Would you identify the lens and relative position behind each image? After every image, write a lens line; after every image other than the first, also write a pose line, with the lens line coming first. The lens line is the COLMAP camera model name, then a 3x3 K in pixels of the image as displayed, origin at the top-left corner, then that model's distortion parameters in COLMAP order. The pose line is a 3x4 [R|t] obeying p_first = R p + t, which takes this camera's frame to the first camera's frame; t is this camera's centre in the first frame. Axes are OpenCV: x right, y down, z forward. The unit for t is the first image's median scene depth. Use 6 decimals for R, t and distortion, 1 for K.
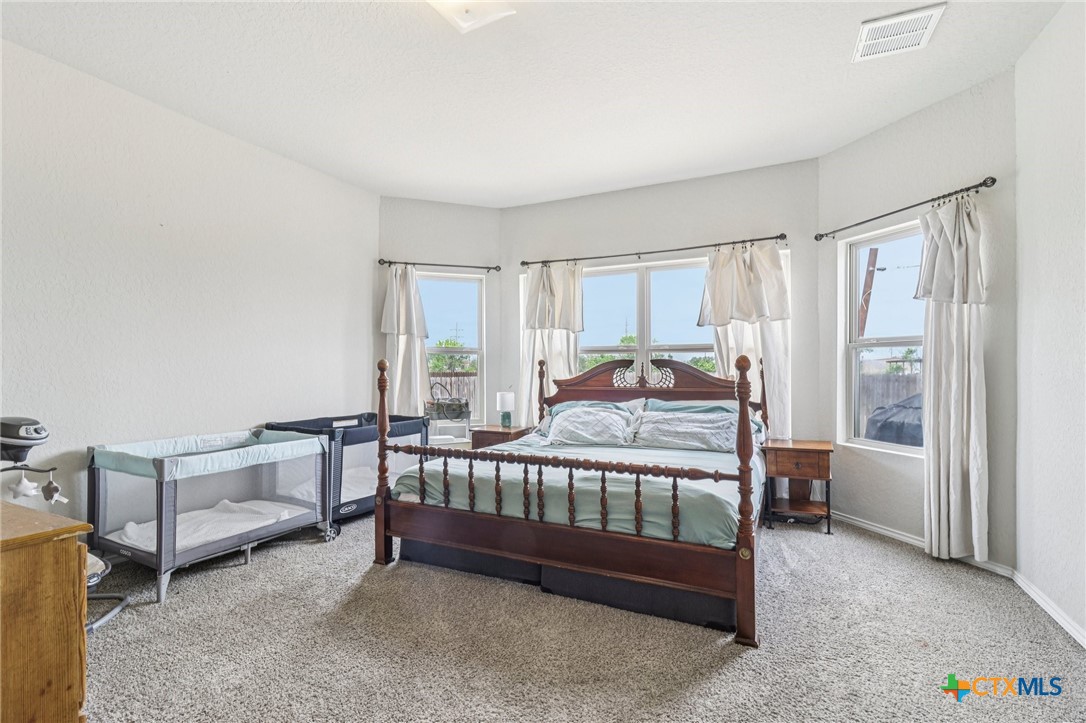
lens RADIAL K [[505.4, 0, 544.8], [0, 505.4, 367.5], [0, 0, 1]] dist [-0.000302, 0.000161]
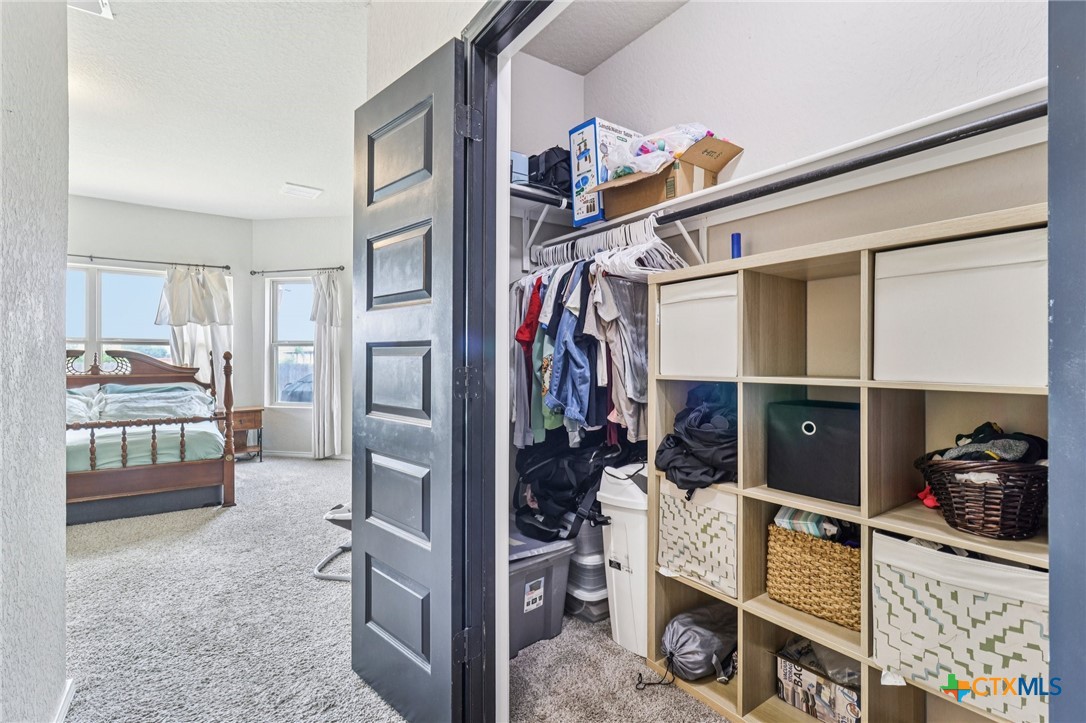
lens RADIAL K [[505.4, 0, 544.7], [0, 505.4, 361.2], [0, 0, 1]] dist [-0.000302, 0.000161]
pose [[0.476438, -0.000088, 0.879208, -0.369890], [-0.005591, 0.999979, 0.003130, -0.000433], [-0.879190, -0.006407, 0.476428, -0.490269]]
